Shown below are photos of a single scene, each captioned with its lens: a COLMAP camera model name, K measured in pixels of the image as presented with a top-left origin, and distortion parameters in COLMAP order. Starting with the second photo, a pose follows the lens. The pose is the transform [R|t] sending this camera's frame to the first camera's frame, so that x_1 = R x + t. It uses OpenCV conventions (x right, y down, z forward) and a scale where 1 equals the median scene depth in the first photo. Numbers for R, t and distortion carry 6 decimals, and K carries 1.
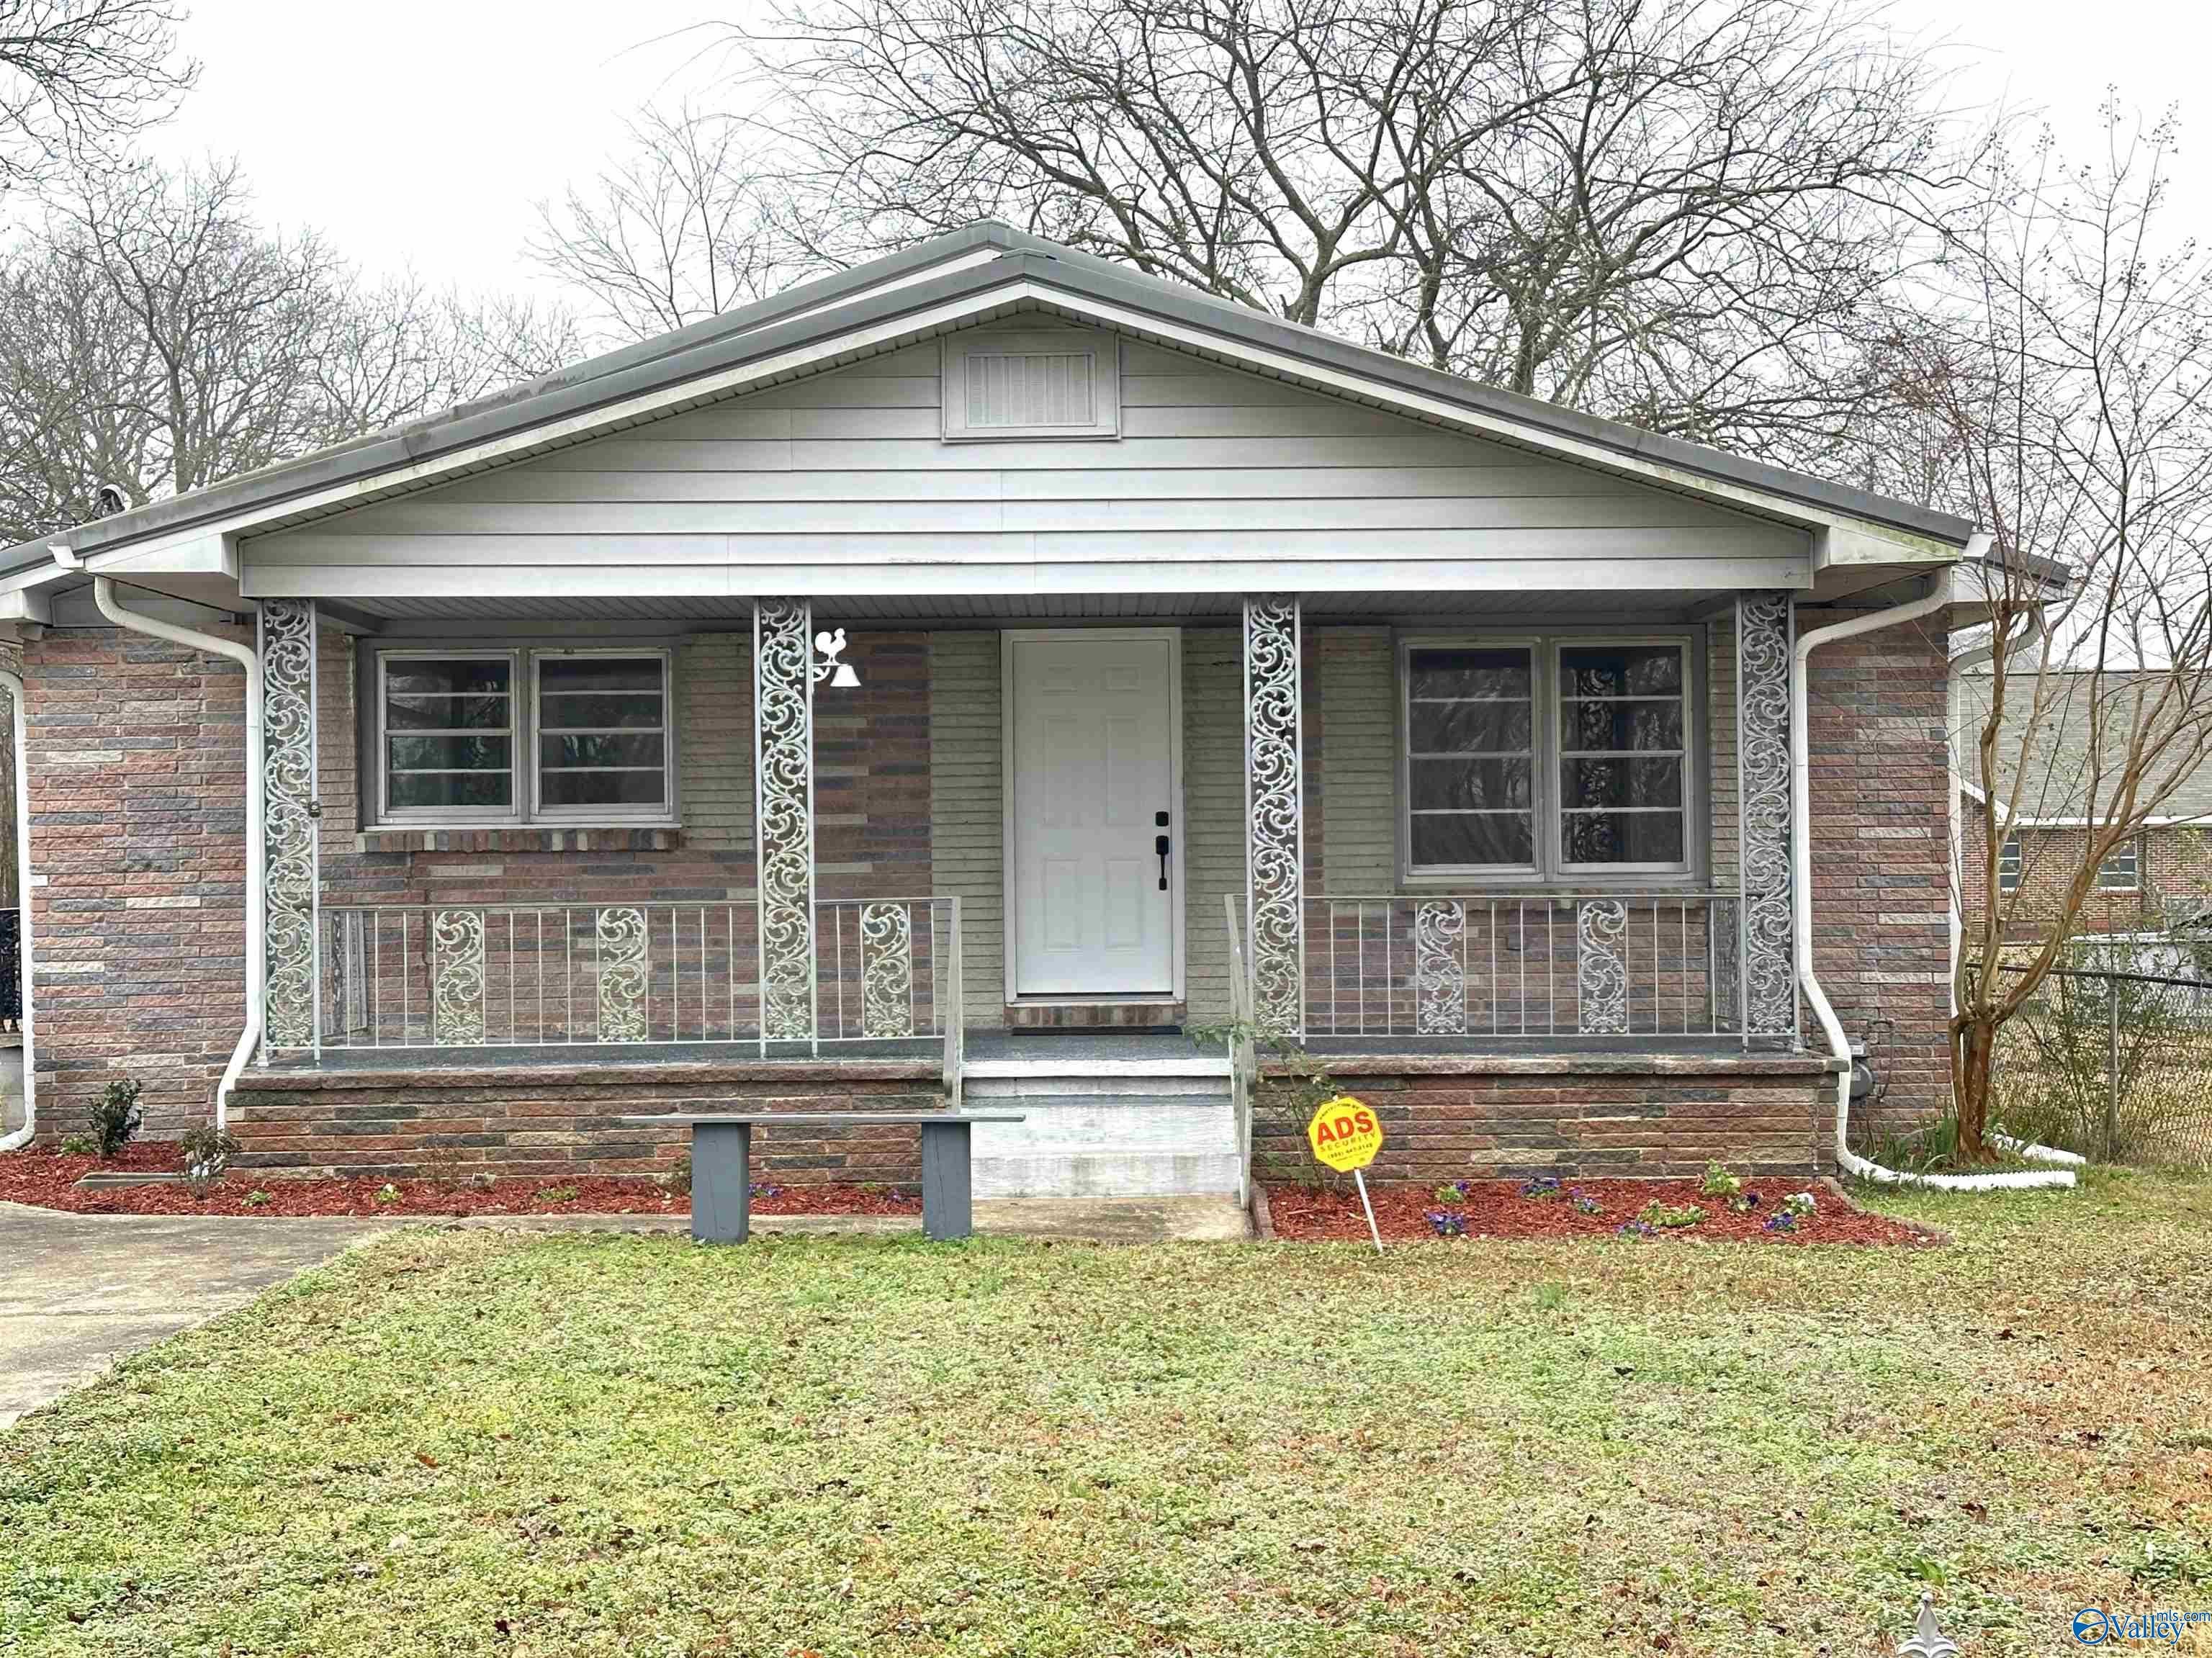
lens RADIAL K [[3223.2, 0, 1106.0], [0, 3223.2, 829.0], [0, 0, 1]] dist [0.131036, 0.031511]
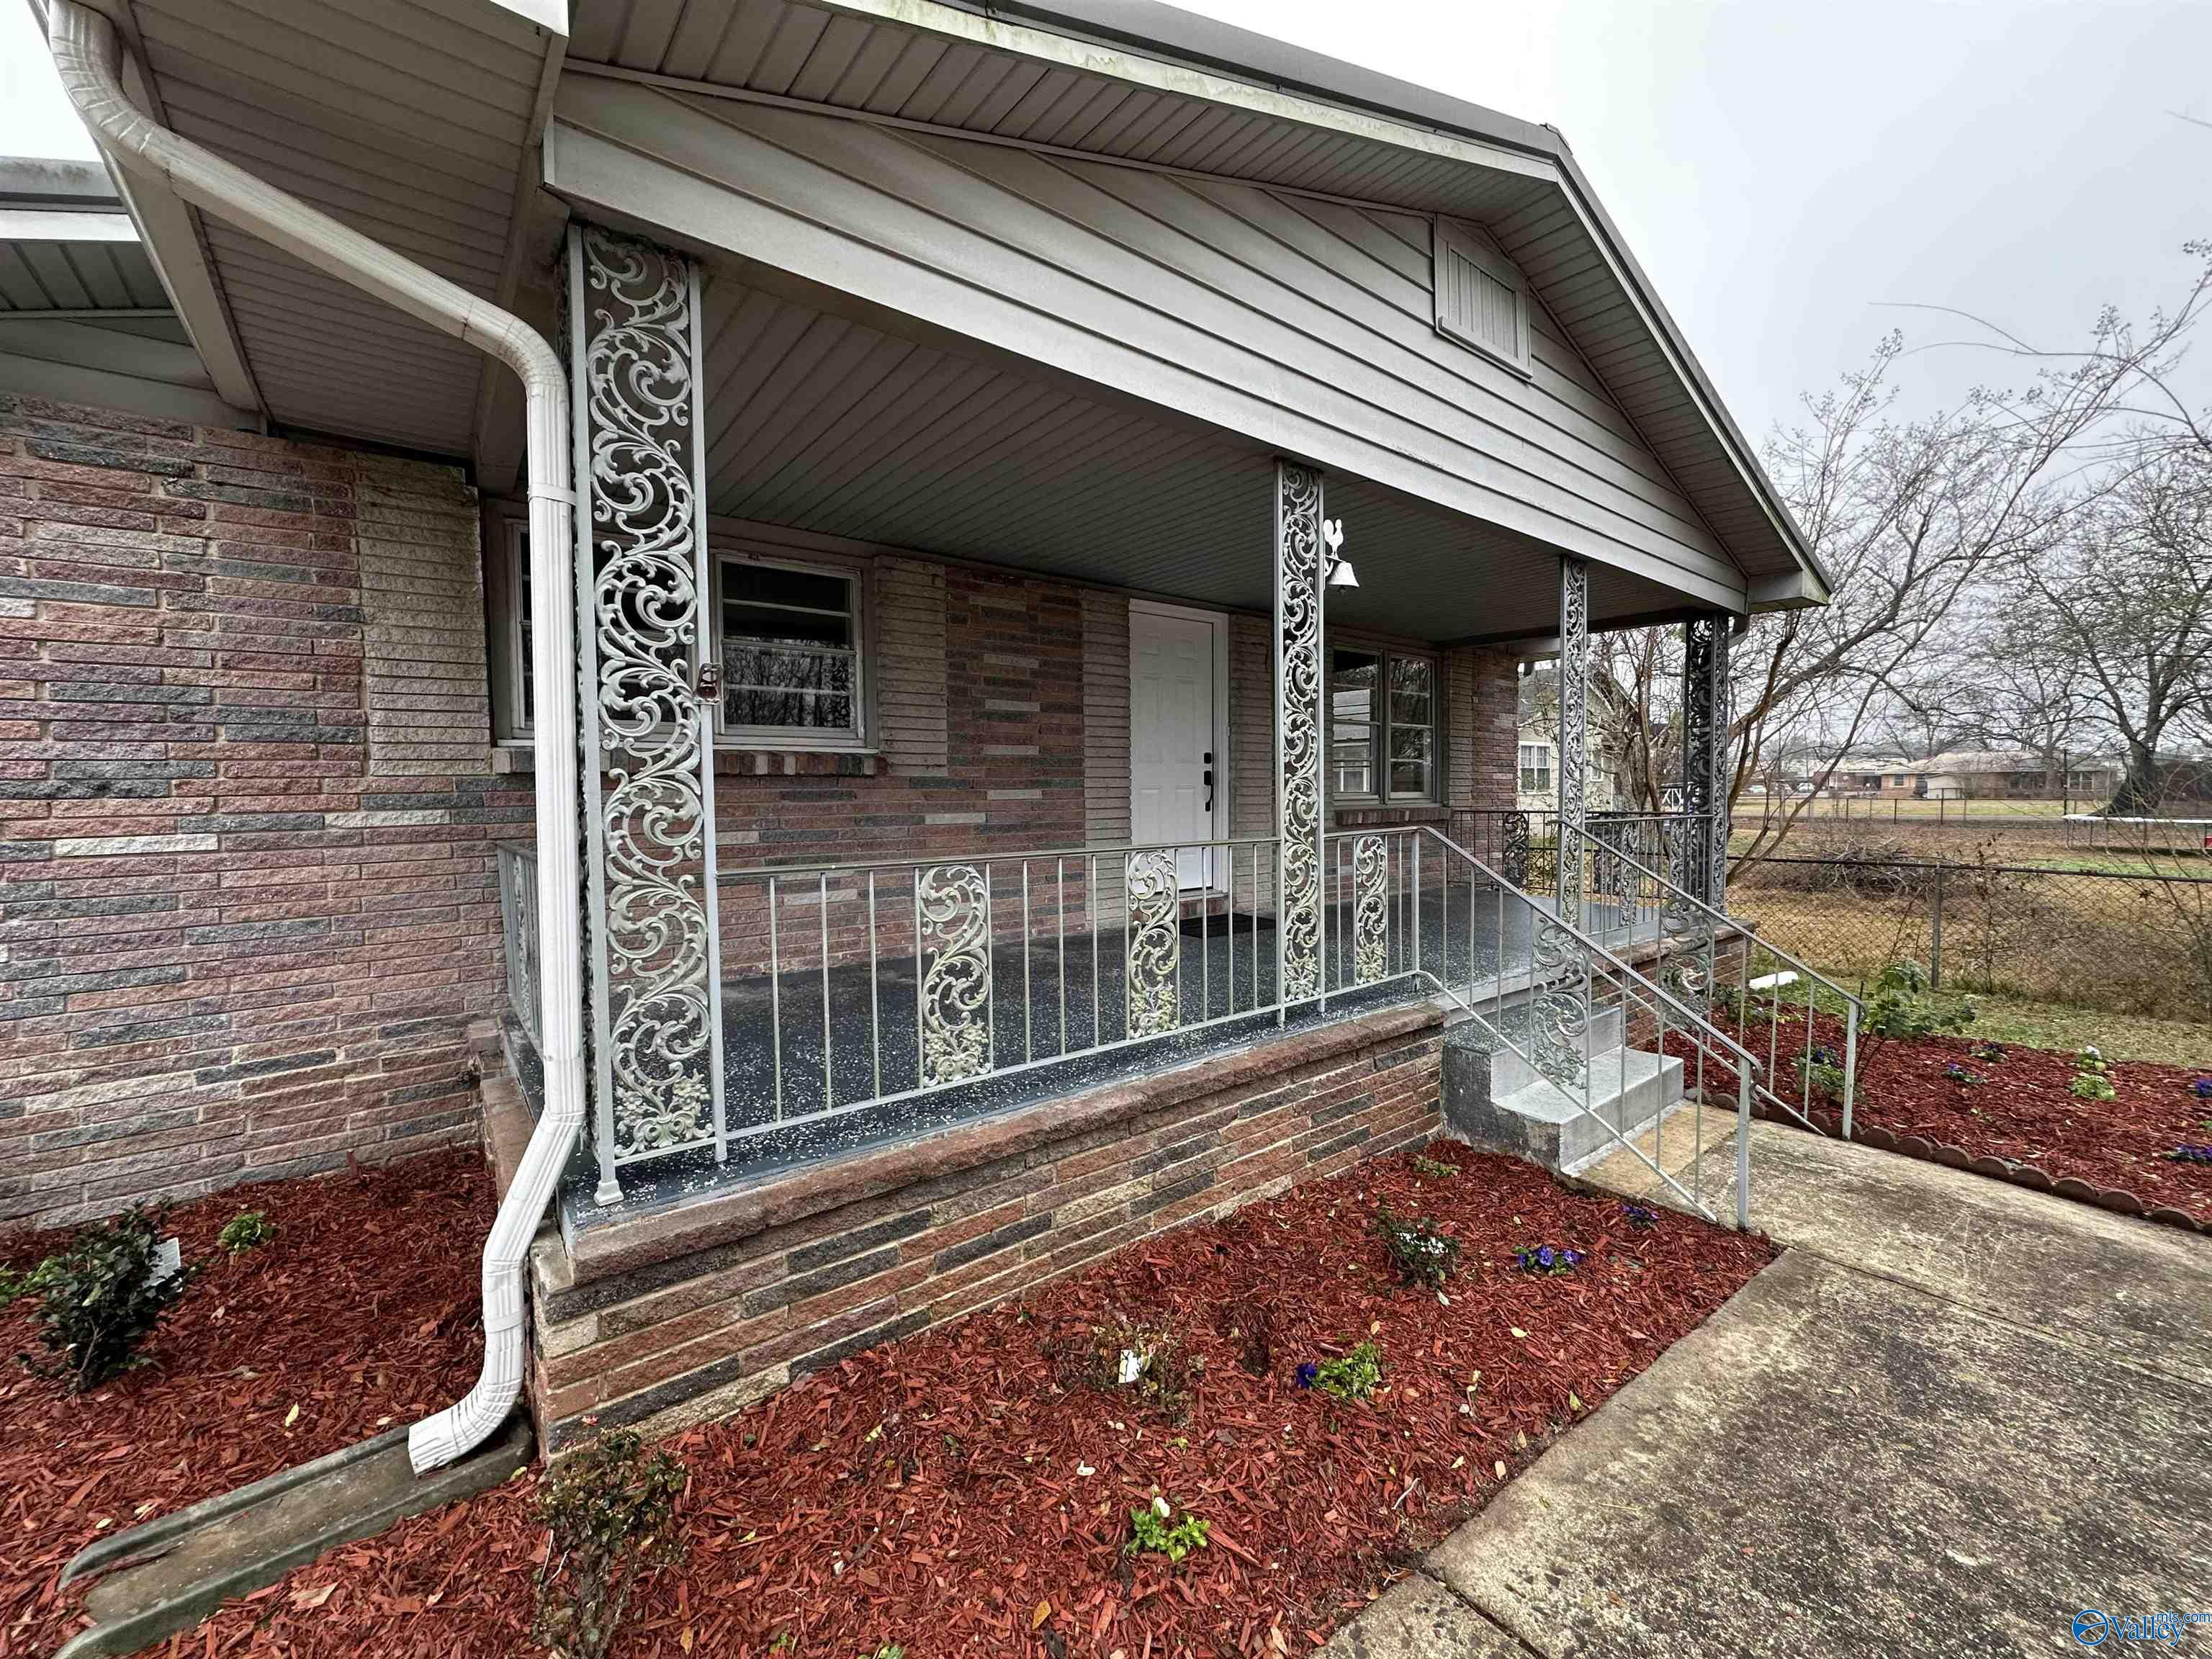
lens RADIAL K [[886.6, 0, 1103.1], [0, 886.6, 825.7], [0, 0, 1]] dist [0.000267, 0.000045]
pose [[0.792860, -0.019822, 0.609081, -0.277787], [-0.011219, 0.998827, 0.047111, 0.009329], [-0.609300, -0.044186, 0.791708, 0.844467]]
